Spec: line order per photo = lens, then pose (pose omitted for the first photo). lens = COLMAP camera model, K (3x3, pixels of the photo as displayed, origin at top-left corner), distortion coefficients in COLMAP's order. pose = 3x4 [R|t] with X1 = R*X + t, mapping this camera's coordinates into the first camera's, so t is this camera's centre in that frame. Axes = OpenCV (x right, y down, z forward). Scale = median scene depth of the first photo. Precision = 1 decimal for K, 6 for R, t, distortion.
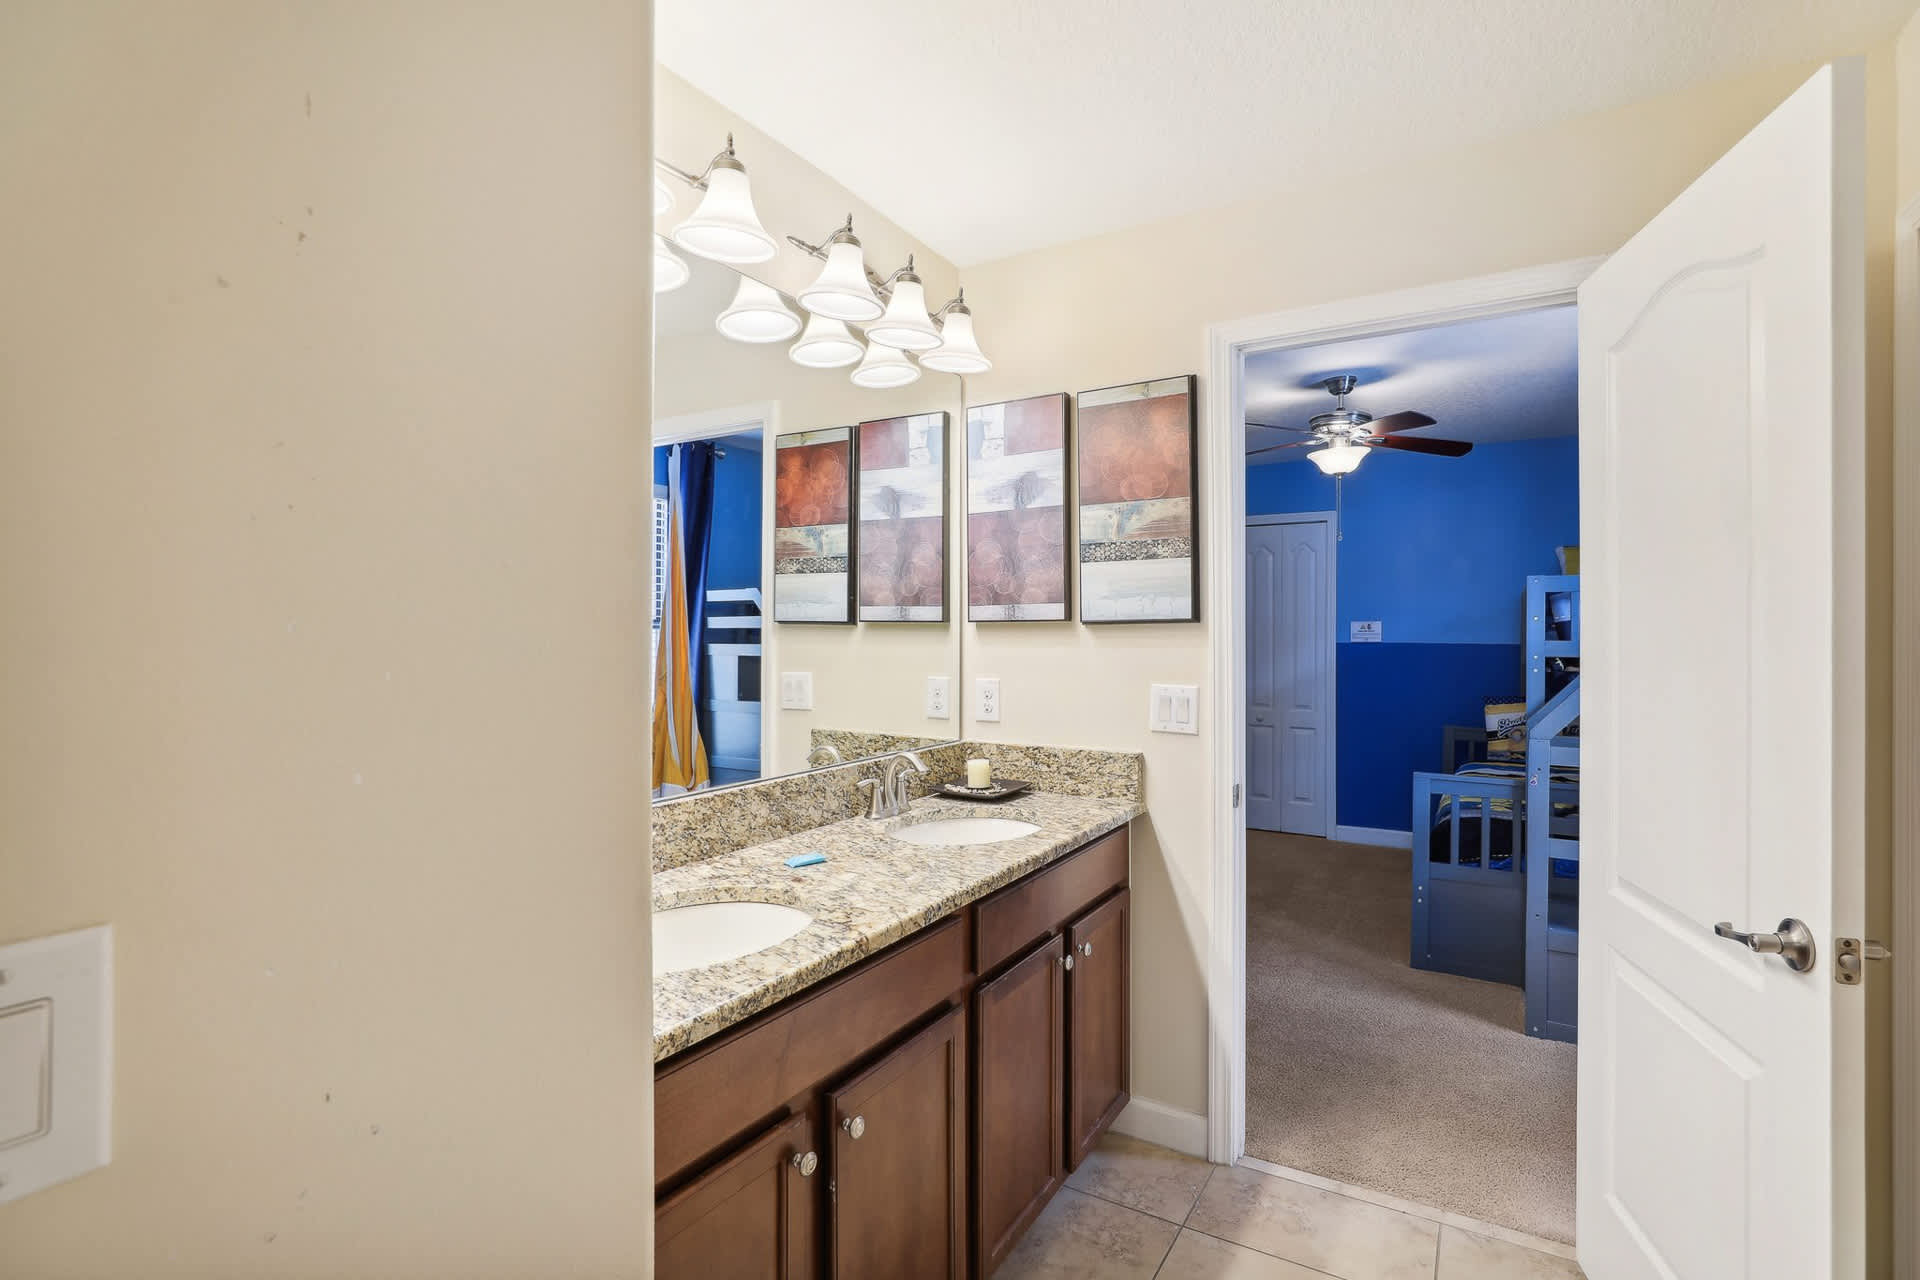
lens RADIAL K [[891.9, 0, 963.2], [0, 891.9, 633.0], [0, 0, 1]] dist [0.001248, -0.000237]
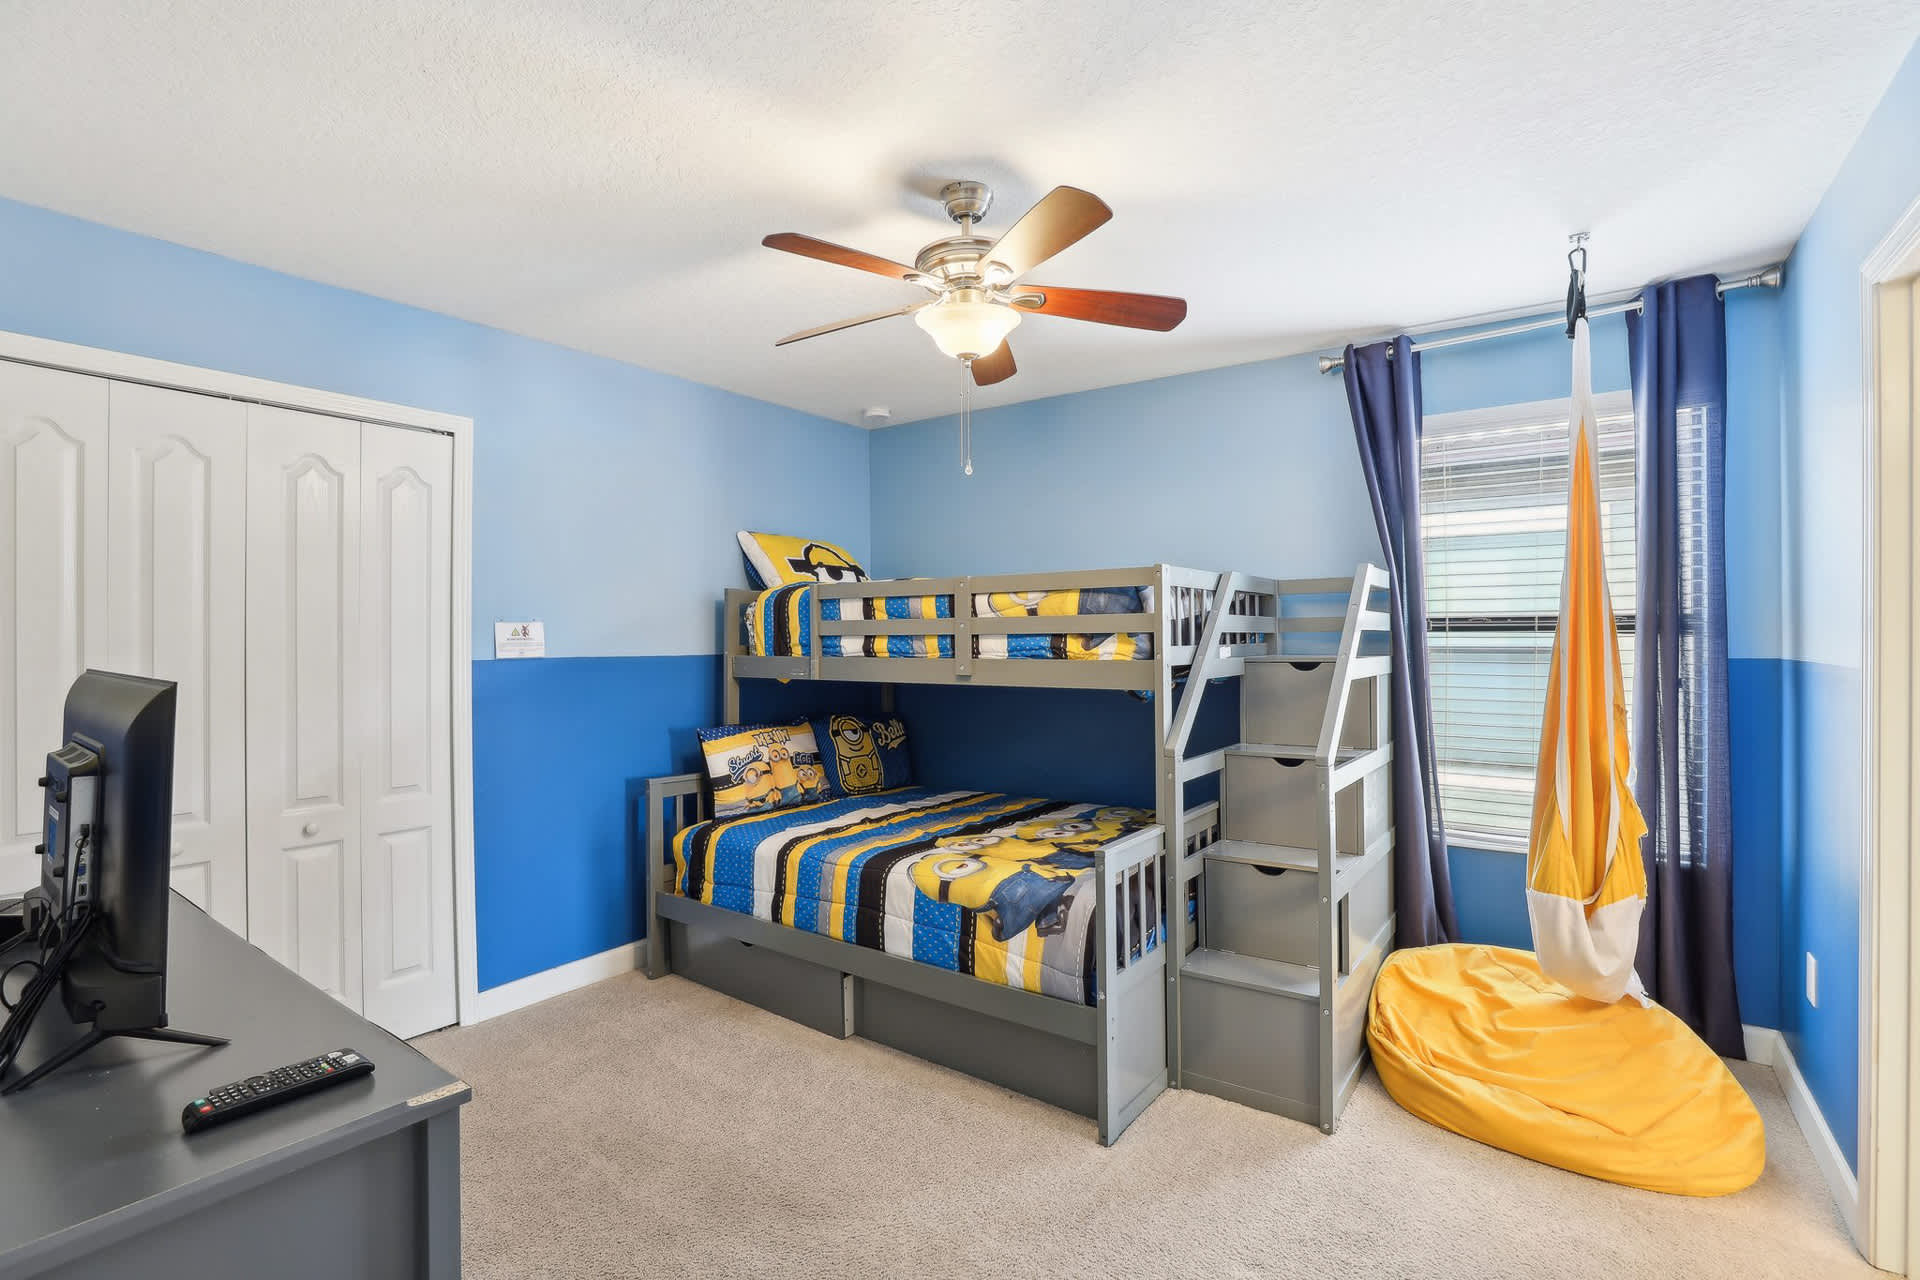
lens RADIAL K [[891.9, 0, 964.9], [0, 891.9, 641.3], [0, 0, 1]] dist [0.001248, -0.000237]
pose [[0.072422, -0.002344, 0.997371, -0.106435], [0.002630, 0.999994, 0.002159, -0.001017], [-0.997371, 0.002467, 0.072427, 0.670574]]
